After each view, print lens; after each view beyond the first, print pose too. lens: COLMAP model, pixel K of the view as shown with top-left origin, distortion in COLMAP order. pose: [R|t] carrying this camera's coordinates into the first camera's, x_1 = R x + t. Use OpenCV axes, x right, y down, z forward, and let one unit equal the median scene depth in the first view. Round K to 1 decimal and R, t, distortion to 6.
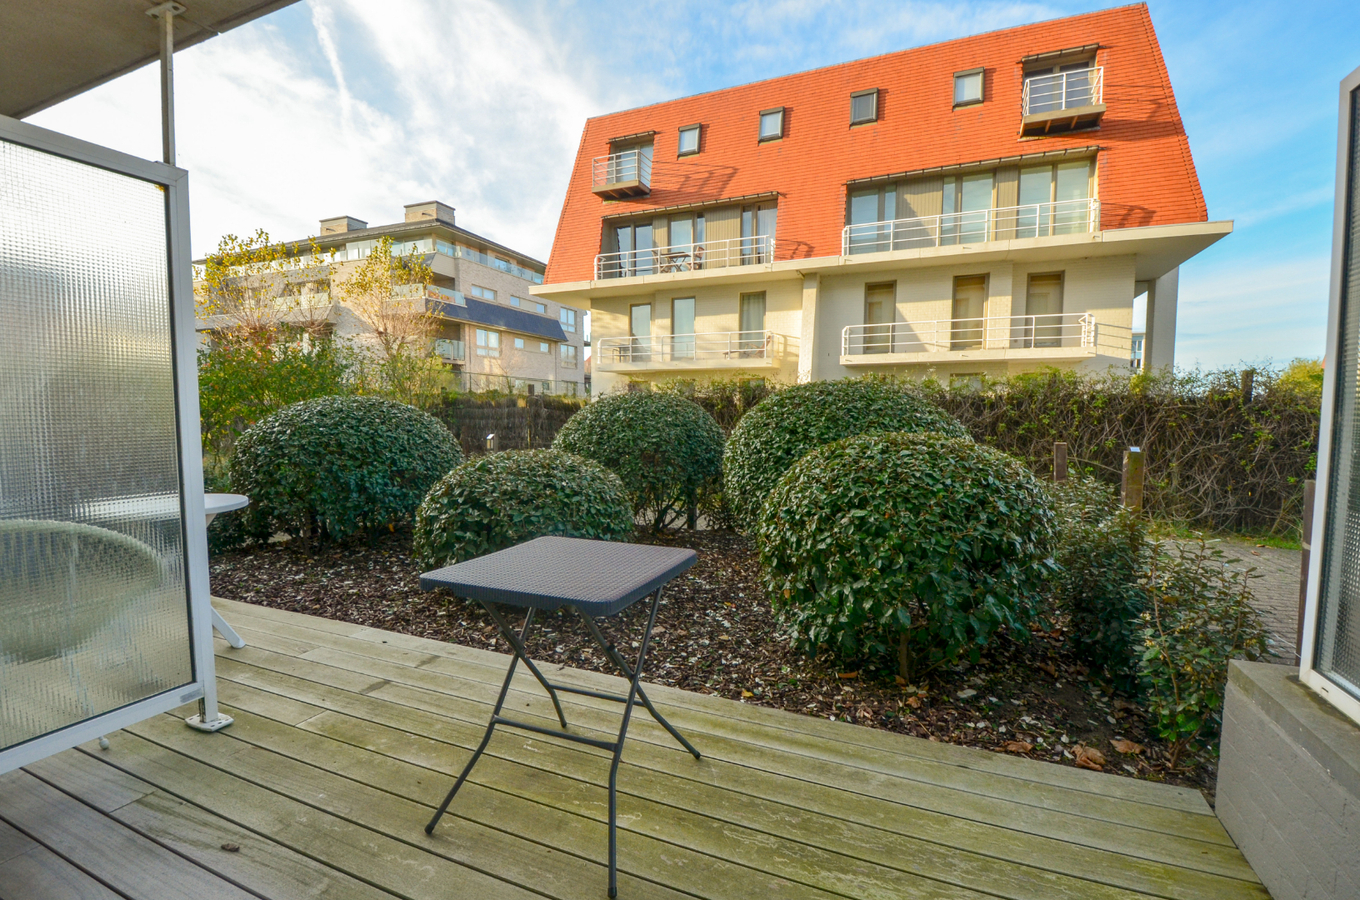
lens RADIAL K [[608.4, 0, 674.8], [0, 608.4, 455.0], [0, 0, 1]] dist [-0.009292, -0.007731]
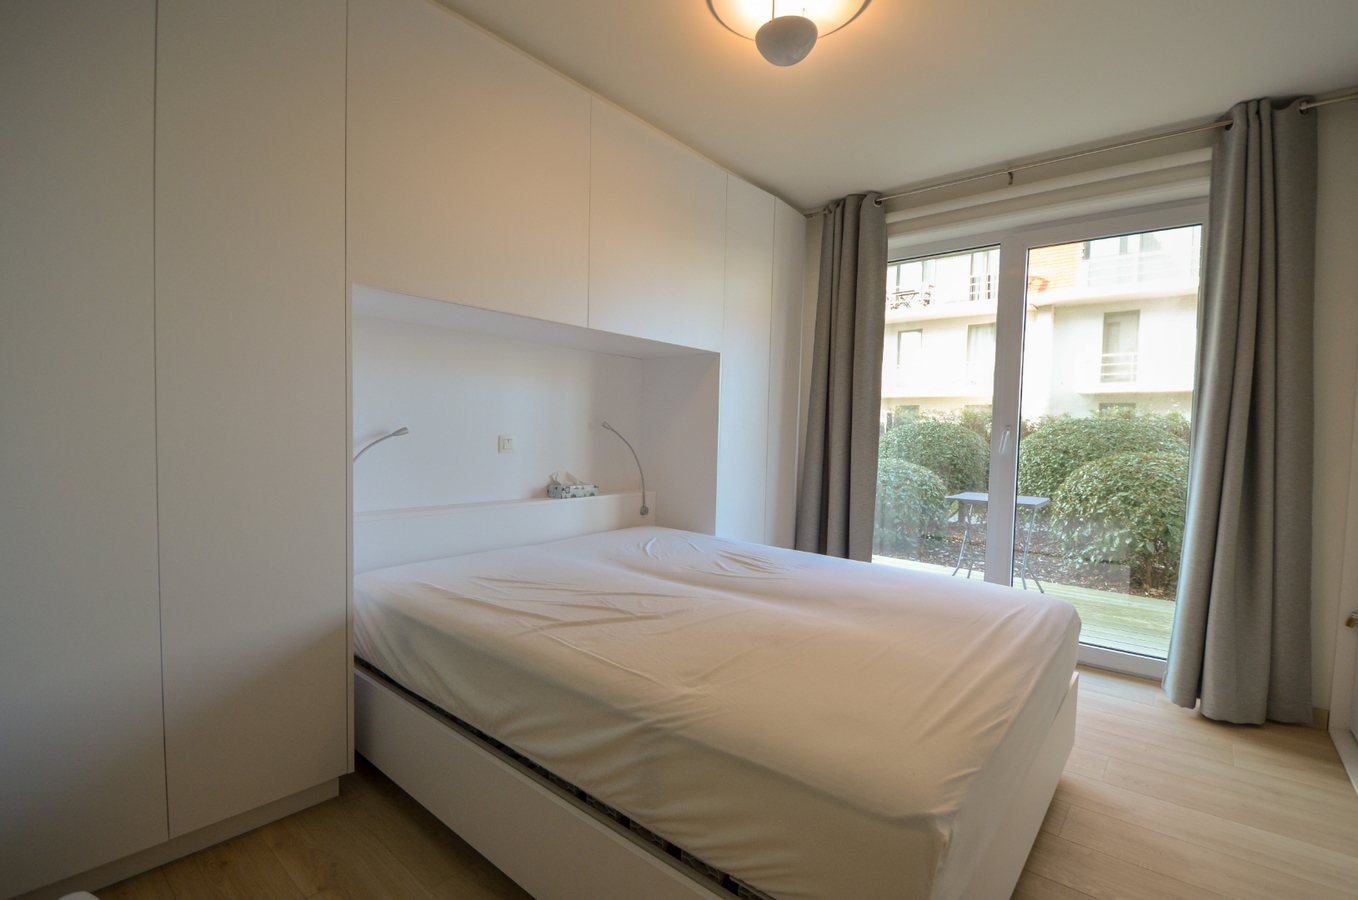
lens RADIAL K [[607.5, 0, 670.8], [0, 607.5, 461.0], [0, 0, 1]] dist [-0.009292, -0.007731]
pose [[0.953936, 0.032260, -0.298270, -0.445463], [-0.039156, 0.999086, -0.017171, 0.072993], [0.297443, 0.028059, 0.954327, -1.112974]]
